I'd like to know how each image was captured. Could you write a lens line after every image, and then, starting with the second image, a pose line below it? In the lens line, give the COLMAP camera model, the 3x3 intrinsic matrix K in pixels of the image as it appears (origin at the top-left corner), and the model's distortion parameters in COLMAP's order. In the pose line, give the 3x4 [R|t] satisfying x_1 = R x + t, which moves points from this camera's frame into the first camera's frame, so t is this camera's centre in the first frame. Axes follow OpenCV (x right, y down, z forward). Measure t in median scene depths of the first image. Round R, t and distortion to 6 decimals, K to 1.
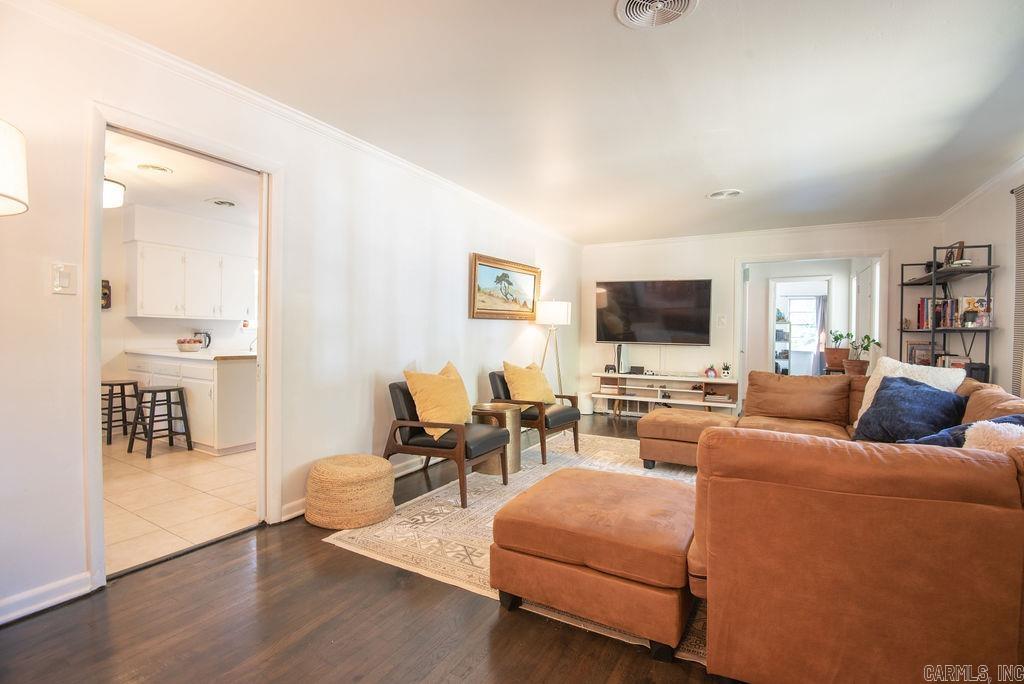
lens RADIAL K [[476.1, 0, 513.8], [0, 476.1, 334.1], [0, 0, 1]] dist [-0.035413, -0.001973]
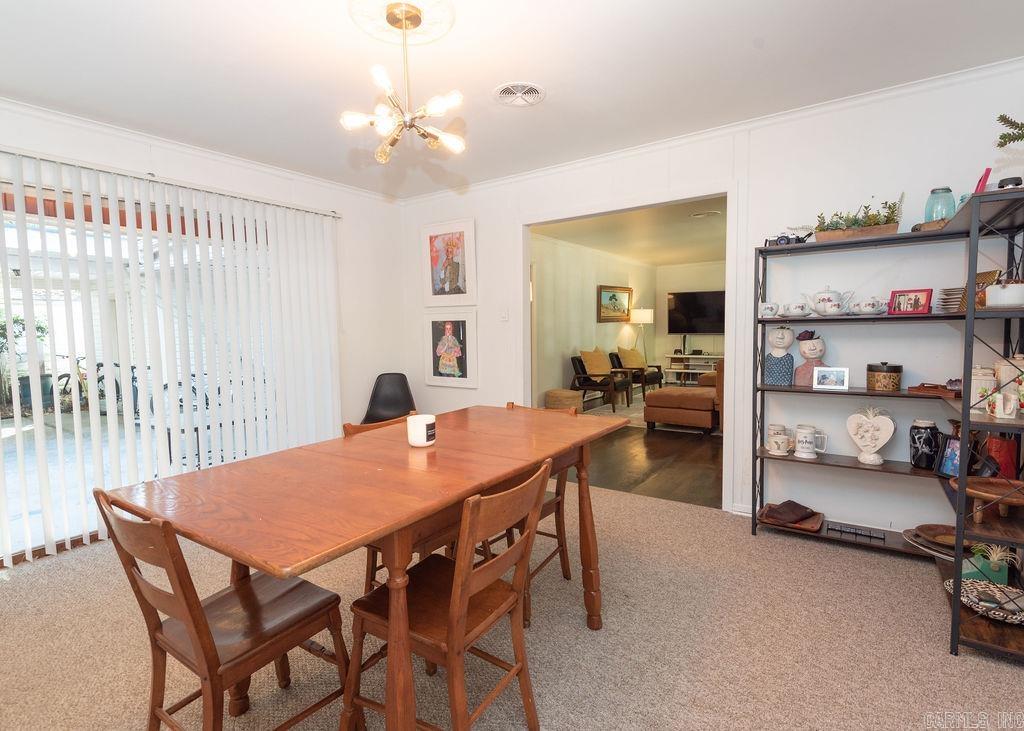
lens RADIAL K [[505.4, 0, 504.6], [0, 505.4, 359.5], [0, 0, 1]] dist [0.003423, -0.000467]
pose [[0.993524, -0.020139, -0.111827, -0.208861], [0.026940, 0.997856, 0.059643, -0.015639], [0.110387, -0.062269, 0.991936, -0.822639]]
